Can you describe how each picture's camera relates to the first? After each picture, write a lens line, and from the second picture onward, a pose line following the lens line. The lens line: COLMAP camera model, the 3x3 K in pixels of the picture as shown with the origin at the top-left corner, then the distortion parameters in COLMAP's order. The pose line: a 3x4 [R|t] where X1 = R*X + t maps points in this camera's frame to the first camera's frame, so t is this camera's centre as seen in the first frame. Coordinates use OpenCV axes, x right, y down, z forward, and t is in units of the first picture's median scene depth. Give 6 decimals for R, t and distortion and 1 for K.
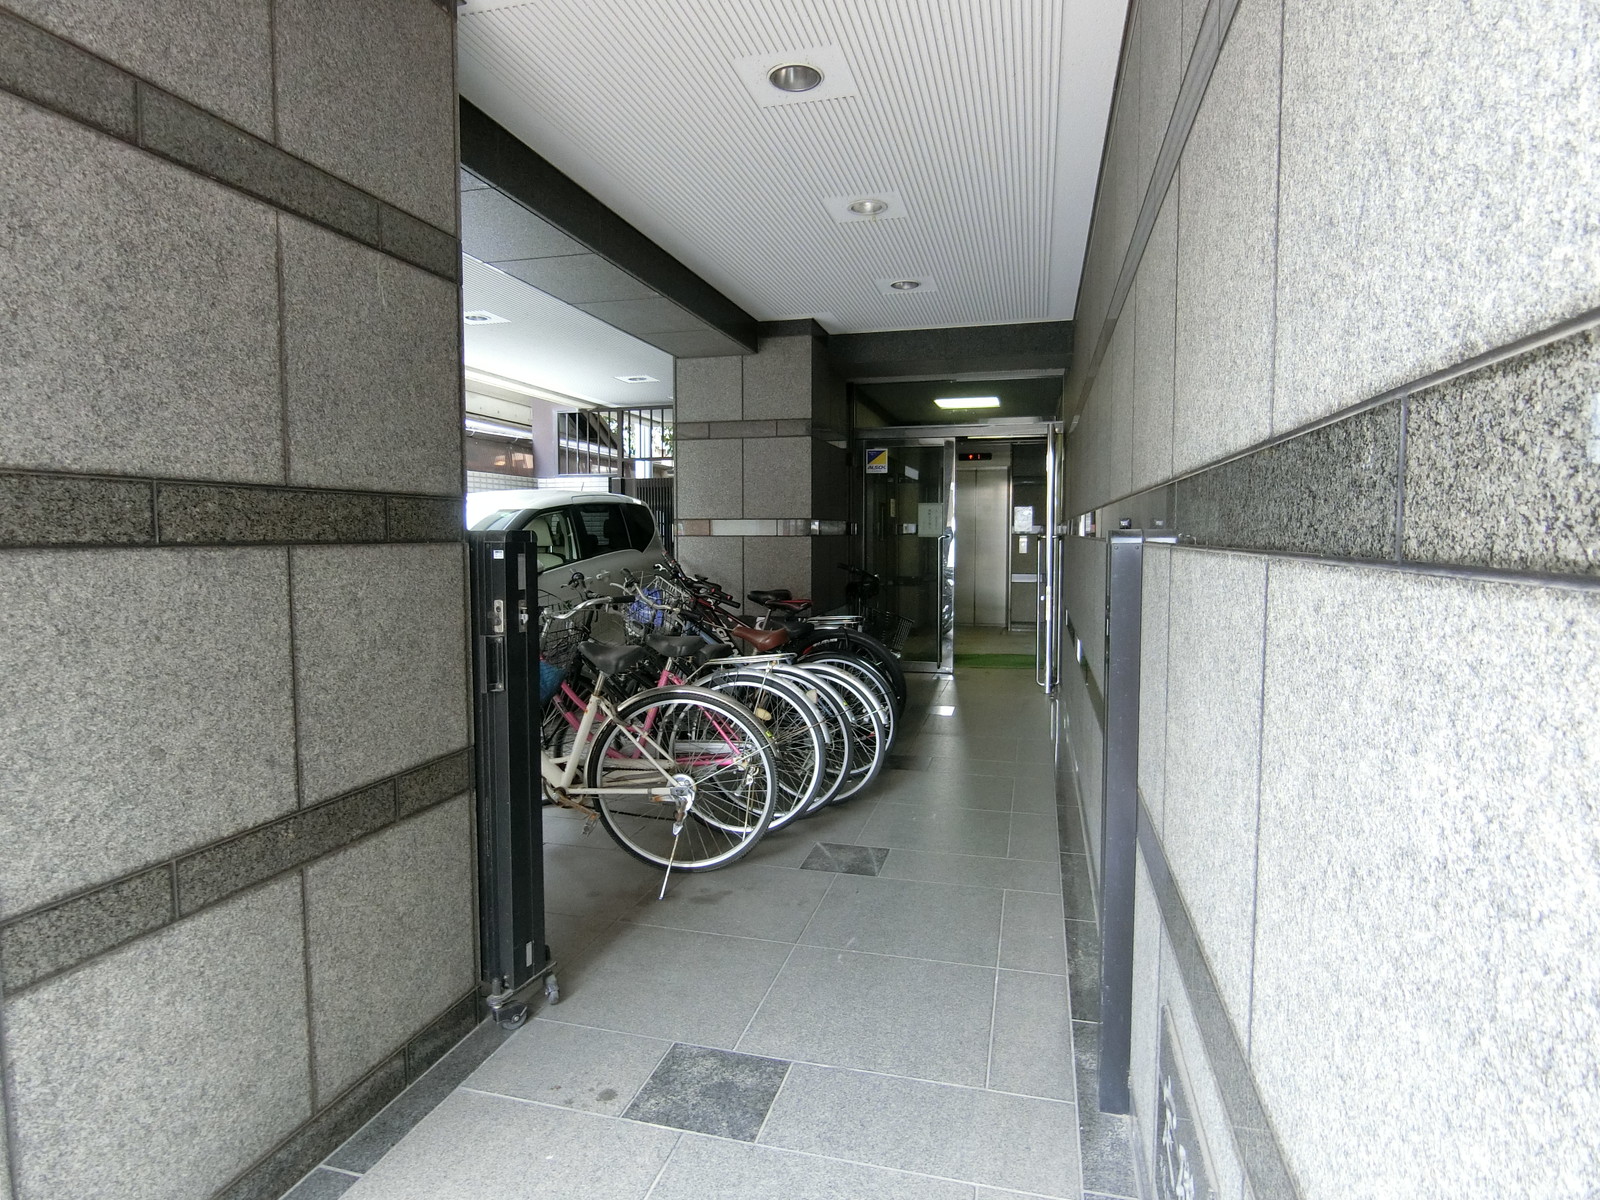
lens RADIAL K [[892.0, 0, 793.9], [0, 892.0, 608.1], [0, 0, 1]] dist [-0.008447, -0.004596]
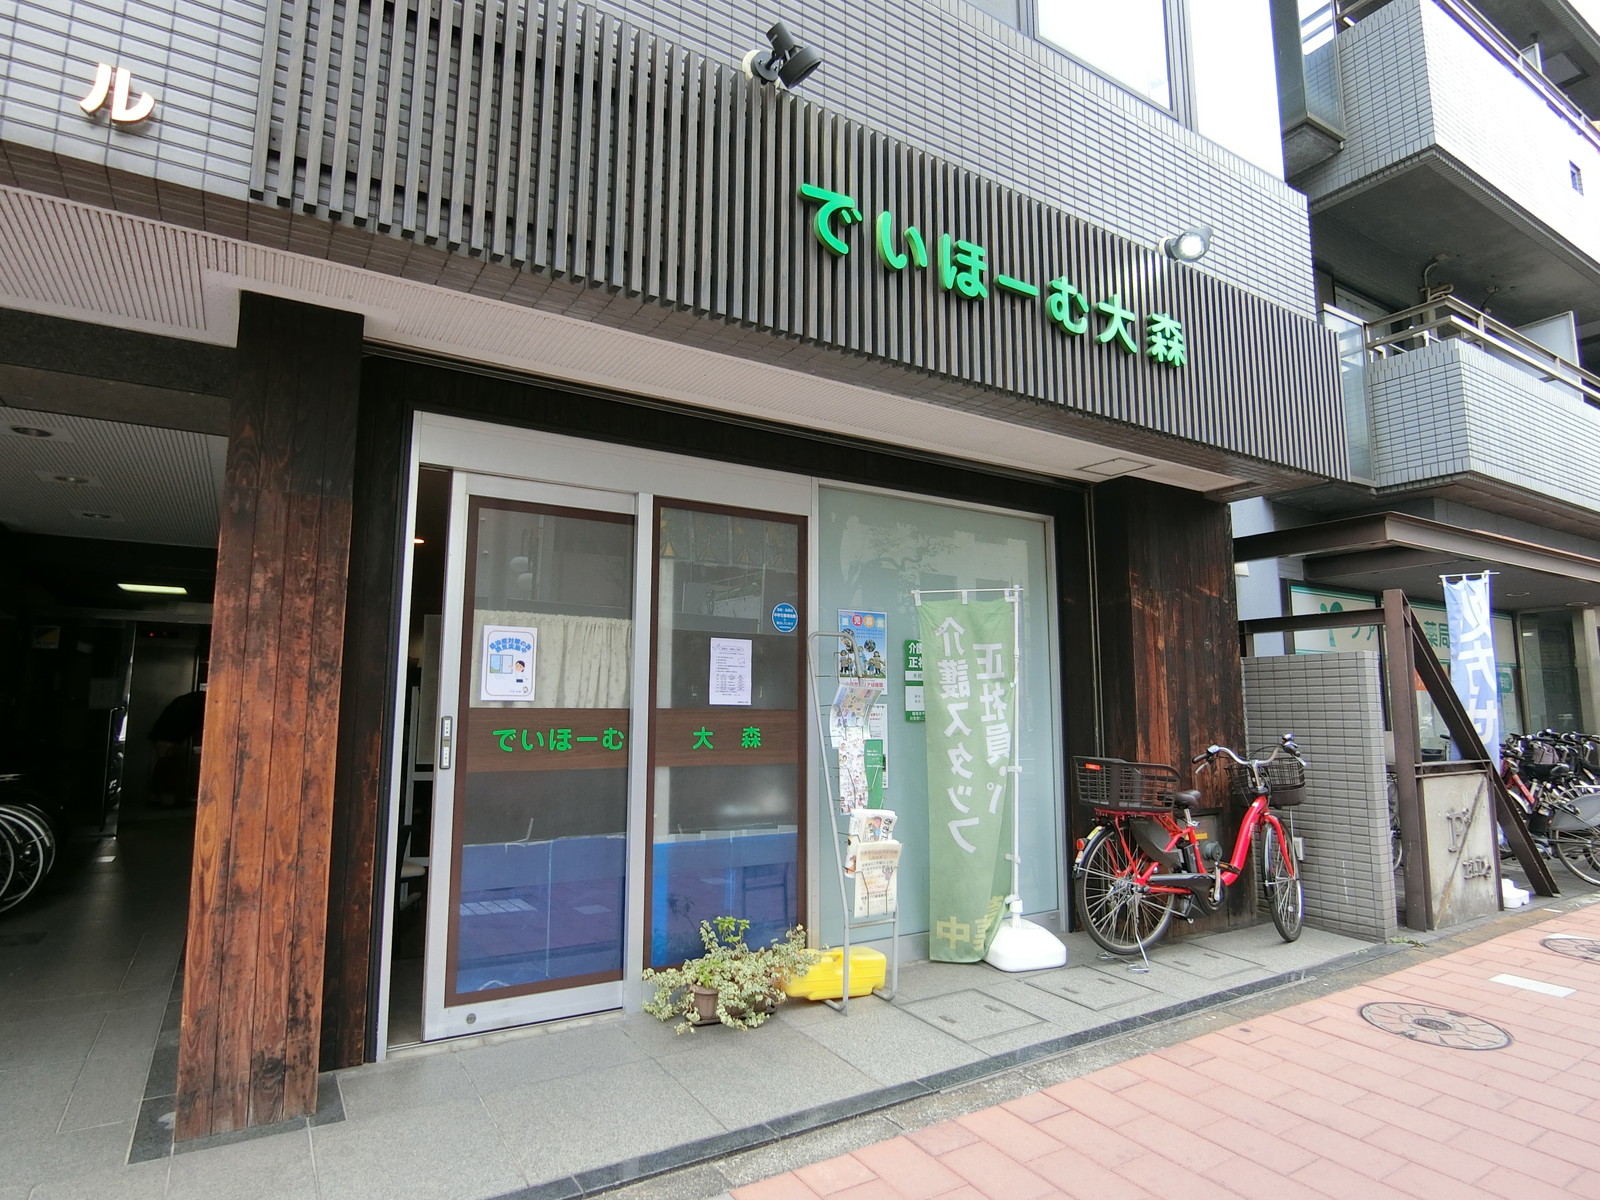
lens RADIAL K [[892.0, 0, 793.9], [0, 892.0, 608.1], [0, 0, 1]] dist [-0.008447, -0.004596]
pose [[0.686024, 0.094428, 0.721425, -0.117902], [0.051334, 0.982789, -0.177453, 0.070699], [-0.725766, 0.158771, 0.669370, -0.720818]]
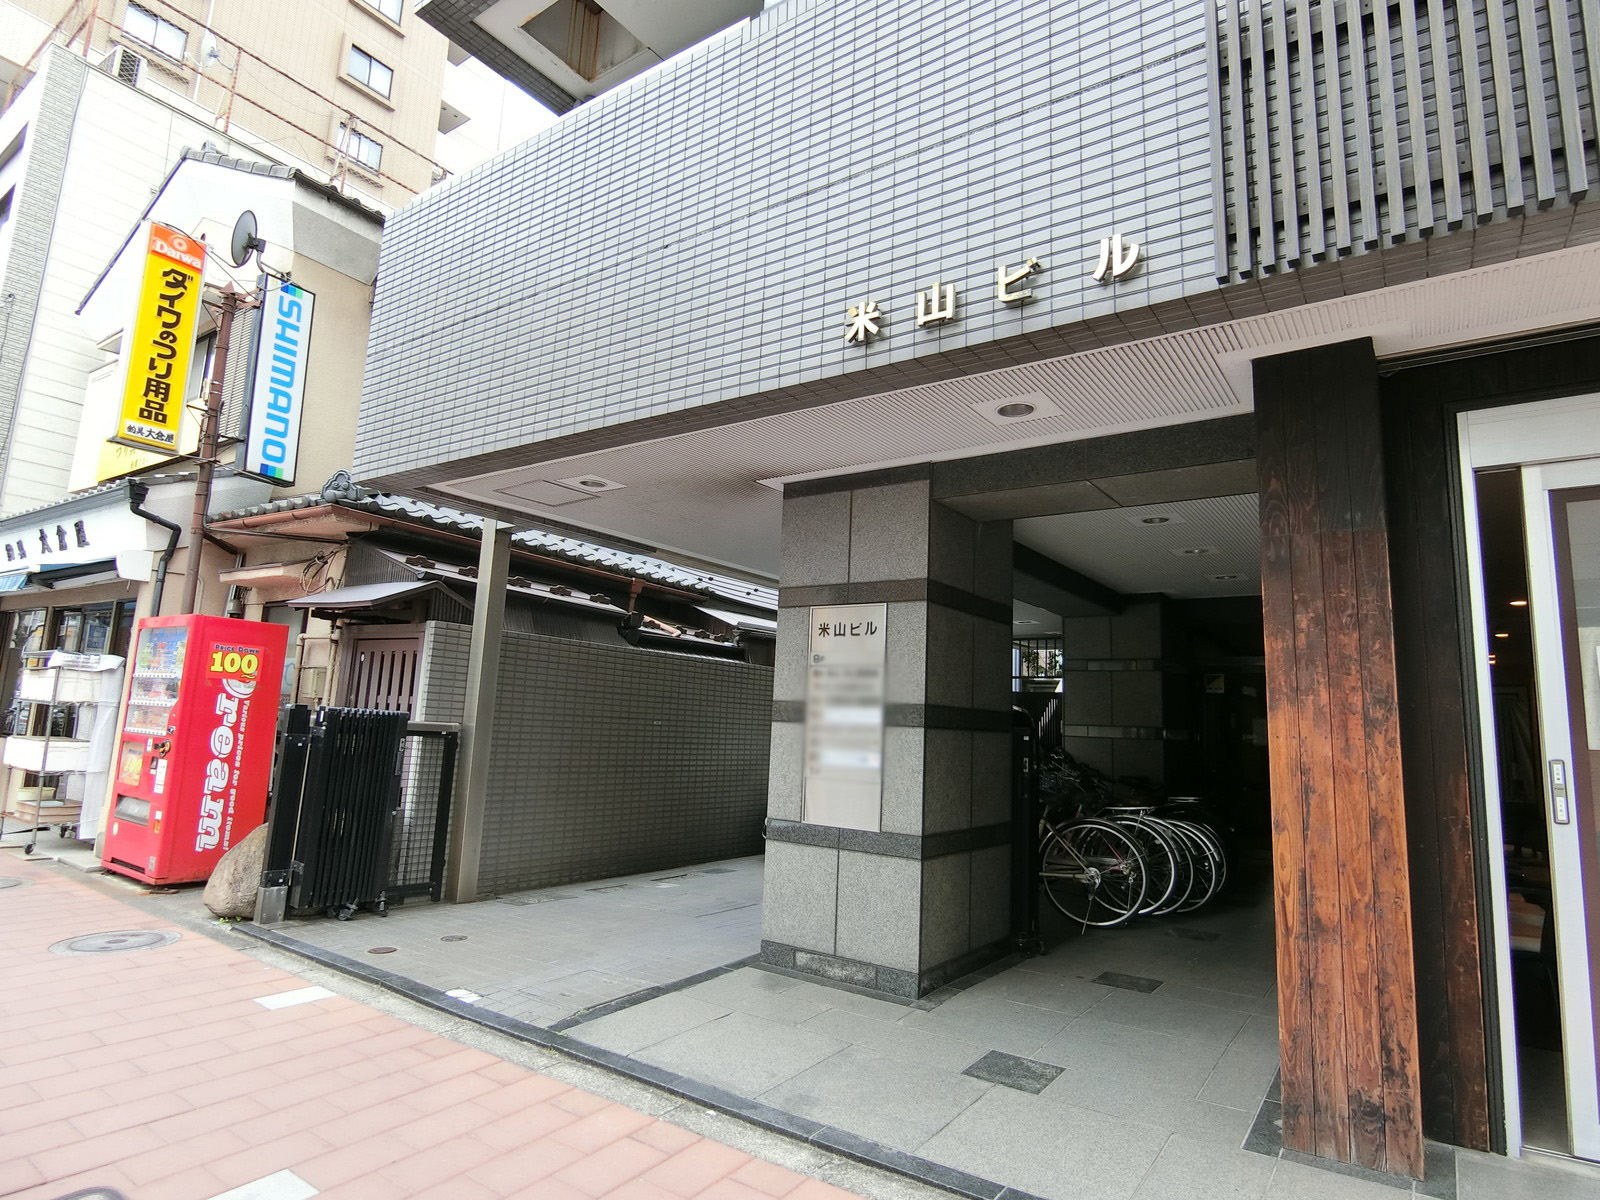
lens RADIAL K [[893.7, 0, 800.0], [0, 893.7, 600.0], [0, 0, 1]] dist [-0.001076, -0.012117]
pose [[0.938477, -0.012222, -0.345126, -0.039906], [-0.067782, 0.973416, -0.218785, 0.075252], [0.338625, 0.228718, 0.912700, -0.764530]]
